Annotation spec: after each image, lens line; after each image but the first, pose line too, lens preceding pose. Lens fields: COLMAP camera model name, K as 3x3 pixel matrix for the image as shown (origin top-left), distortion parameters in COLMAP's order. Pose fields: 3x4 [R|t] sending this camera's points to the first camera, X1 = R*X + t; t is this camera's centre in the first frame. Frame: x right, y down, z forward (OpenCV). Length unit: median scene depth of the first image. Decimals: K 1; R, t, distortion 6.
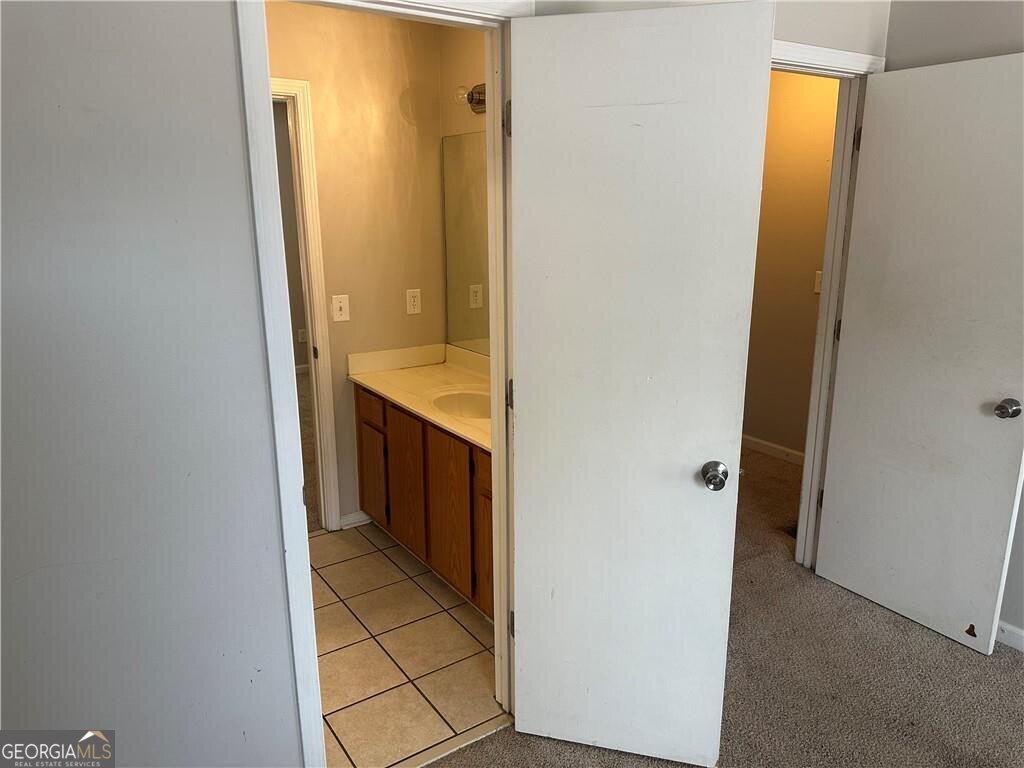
lens RADIAL K [[747.6, 0, 499.6], [0, 747.6, 380.3], [0, 0, 1]] dist [0.168773, -0.130020]
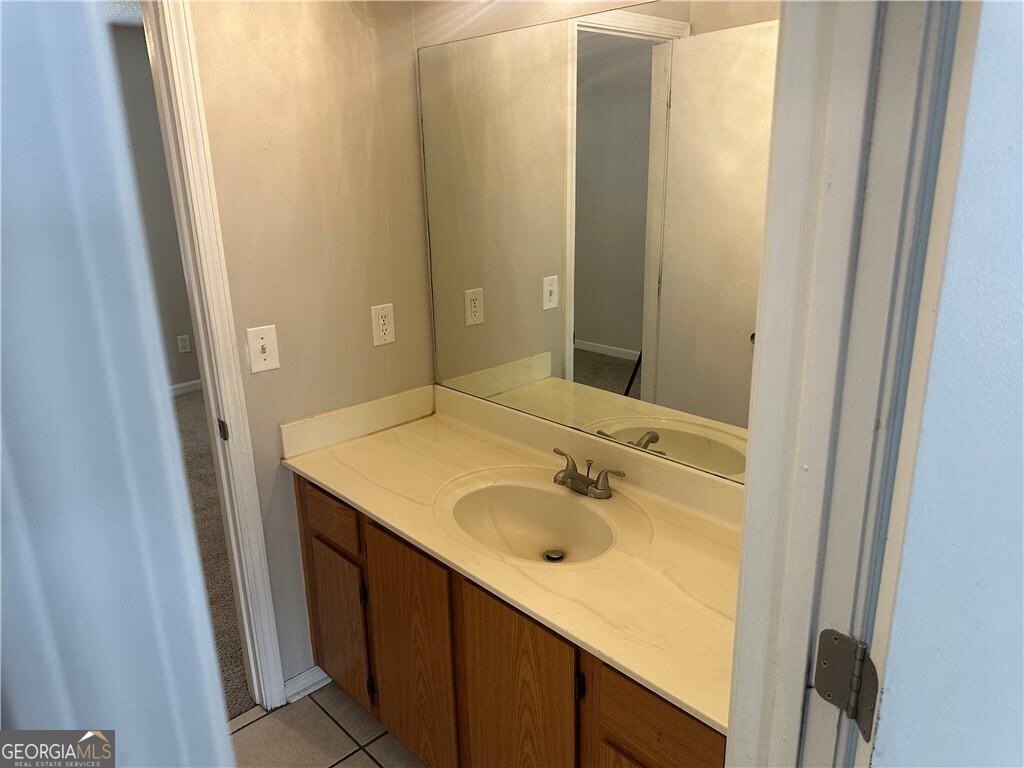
lens RADIAL K [[724.1, 0, 515.1], [0, 724.1, 380.4], [0, 0, 1]] dist [0.056917, -0.065856]
pose [[0.984738, -0.065927, 0.161073, -0.112021], [0.058092, 0.996910, 0.052877, -0.088267], [-0.164061, -0.042713, 0.985525, 0.419305]]
